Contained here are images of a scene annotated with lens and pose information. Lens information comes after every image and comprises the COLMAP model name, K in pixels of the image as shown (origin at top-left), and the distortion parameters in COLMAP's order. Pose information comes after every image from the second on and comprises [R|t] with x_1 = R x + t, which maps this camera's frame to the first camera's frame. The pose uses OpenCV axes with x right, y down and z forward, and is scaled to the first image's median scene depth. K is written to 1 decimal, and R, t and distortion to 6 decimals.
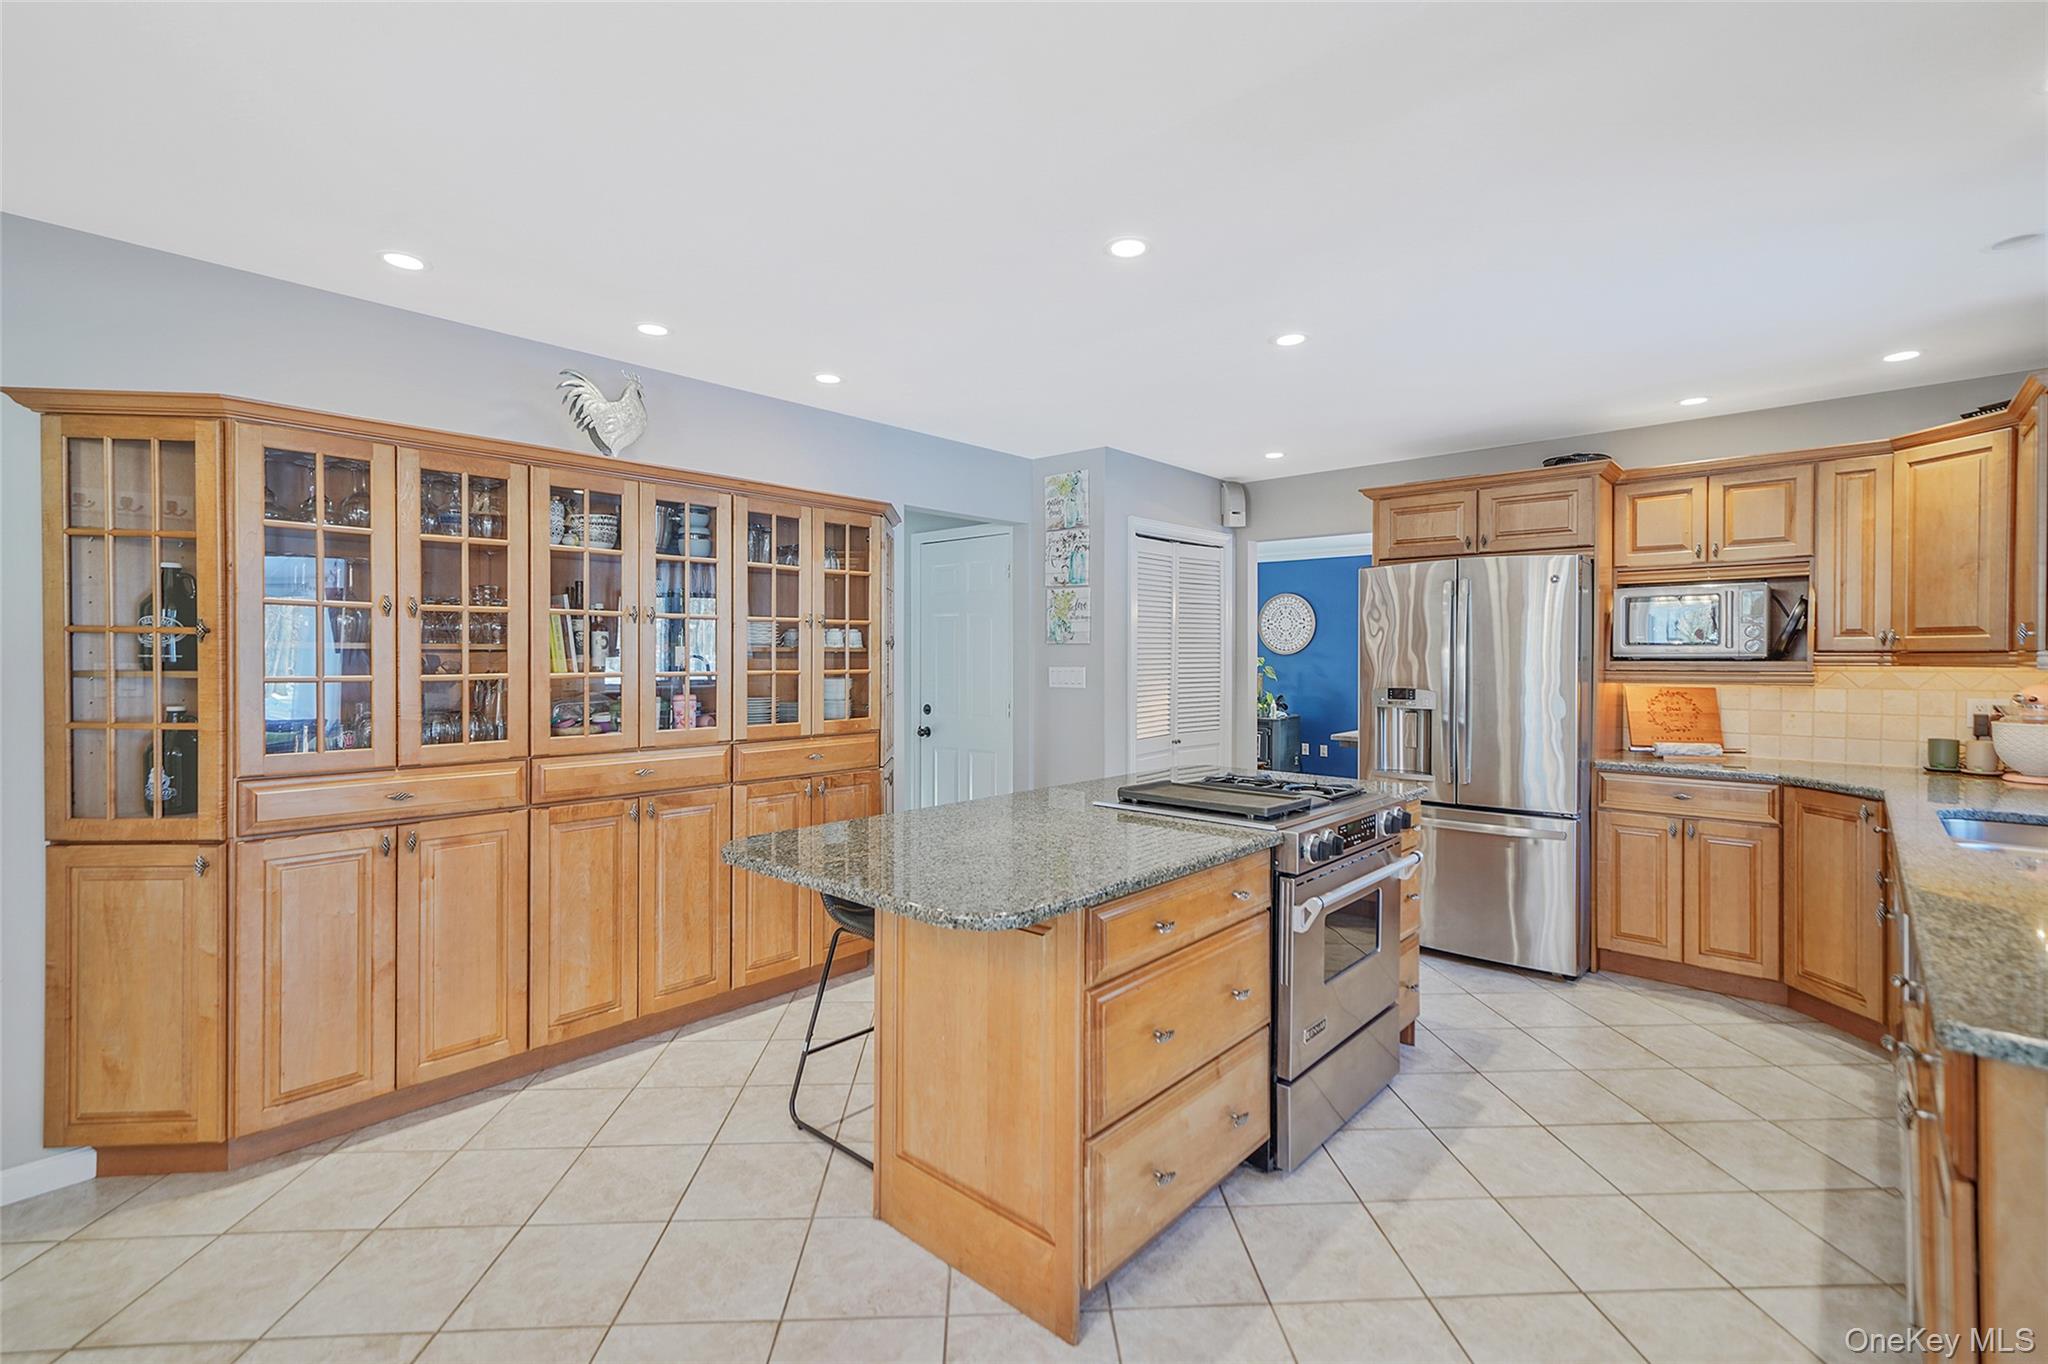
lens RADIAL K [[901.6, 0, 1024.2], [0, 901.6, 665.4], [0, 0, 1]] dist [-0.000323, 0.000473]
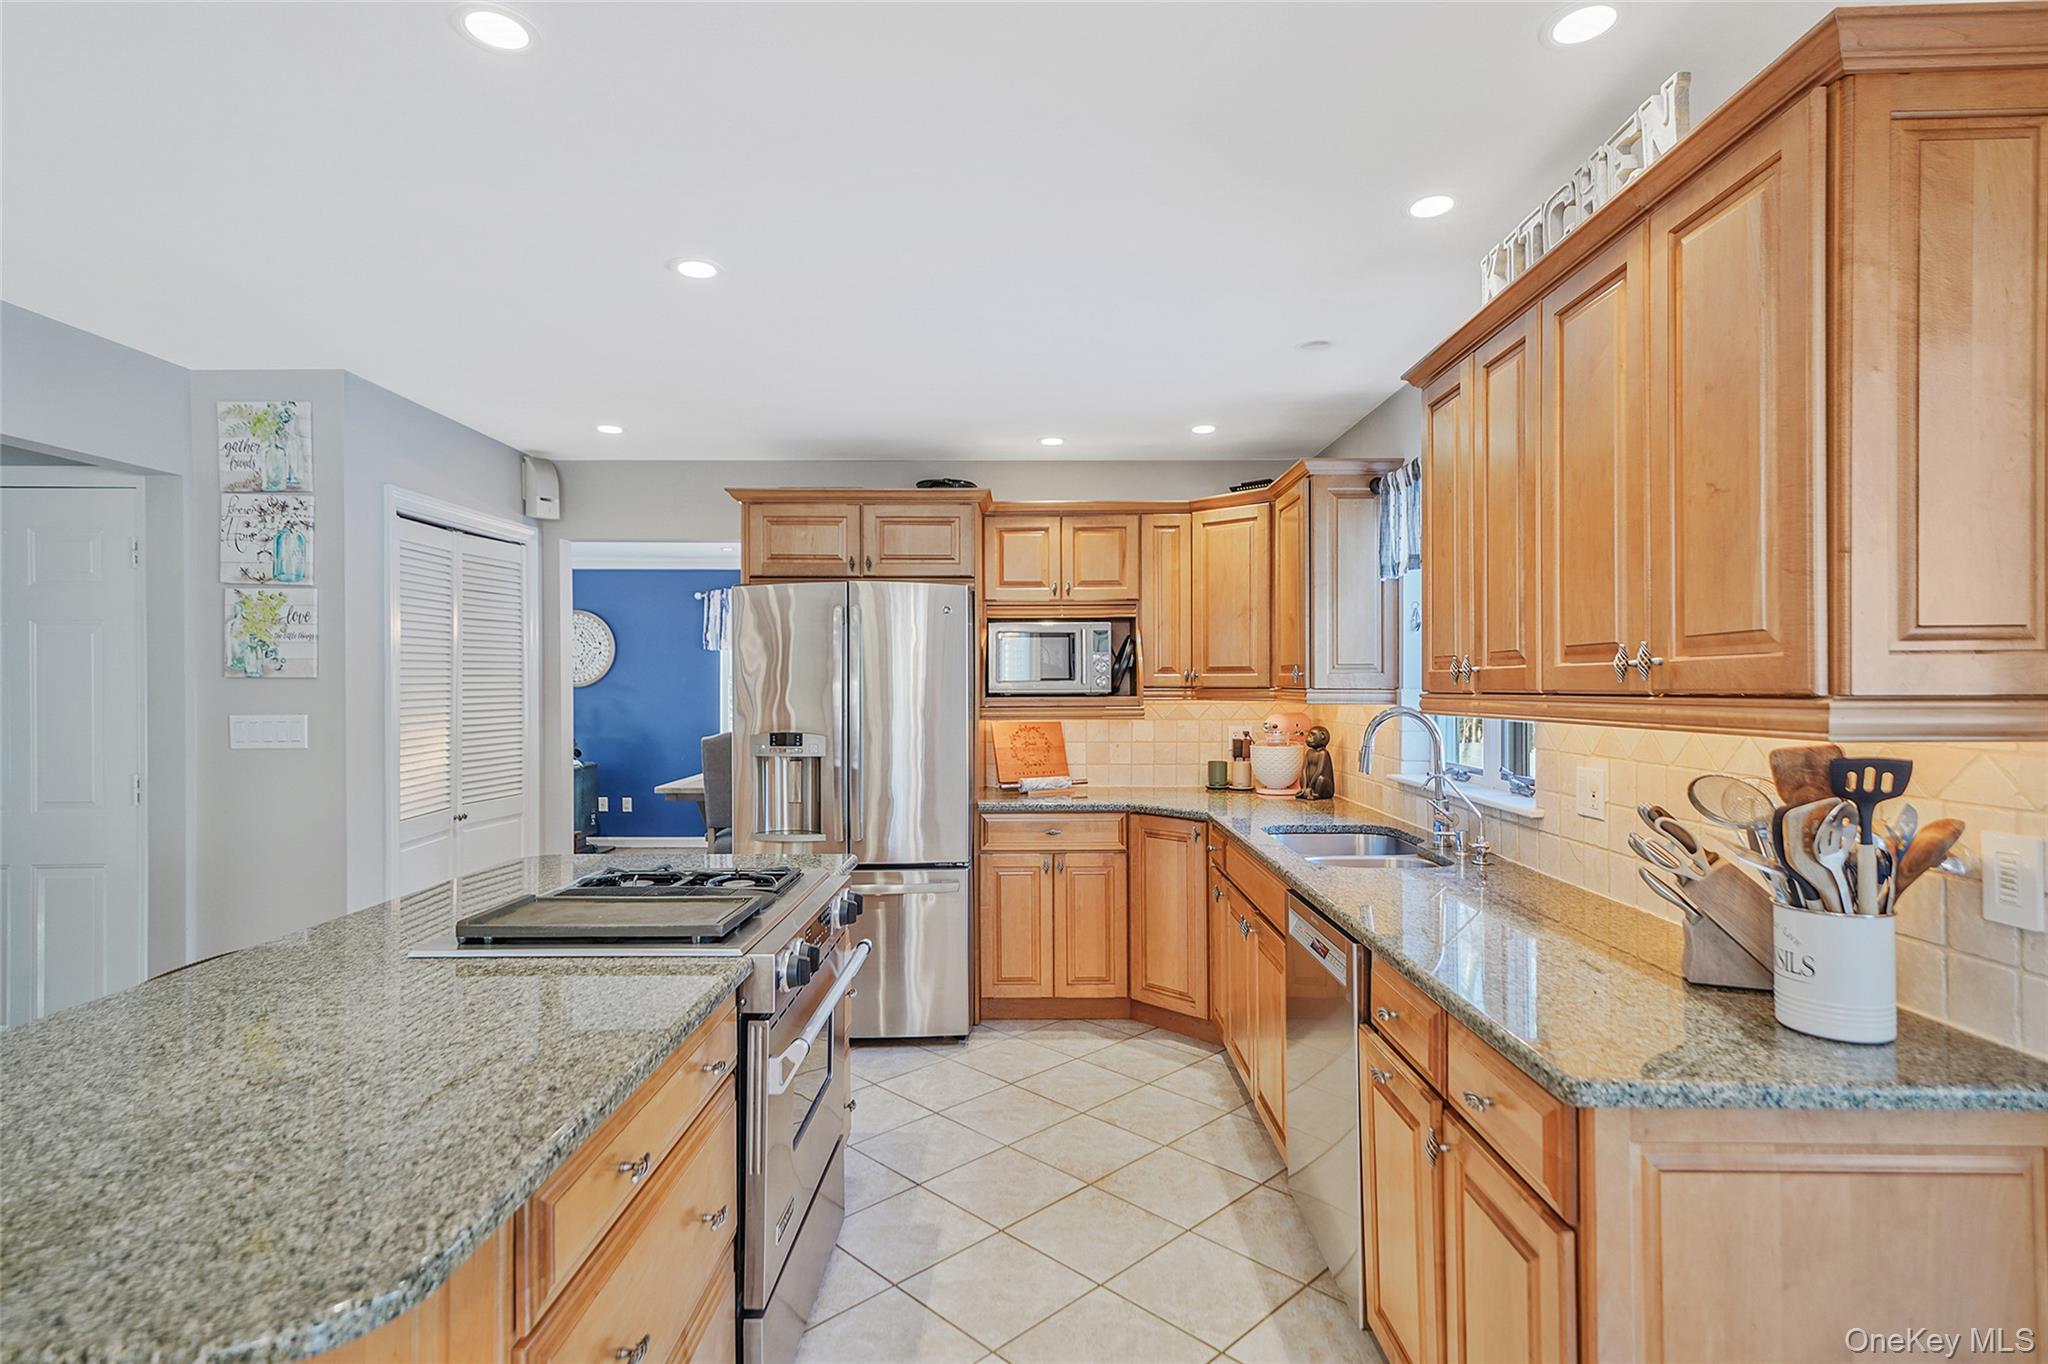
lens RADIAL K [[1023.4, 0, 1027.2], [0, 1023.4, 685.2], [0, 0, 1]] dist [0.012561, 0.000274]
pose [[0.740042, -0.004945, 0.672543, -0.057055], [0.010760, 0.999932, -0.004488, -0.013129], [-0.672475, 0.010558, 0.740045, 0.164749]]
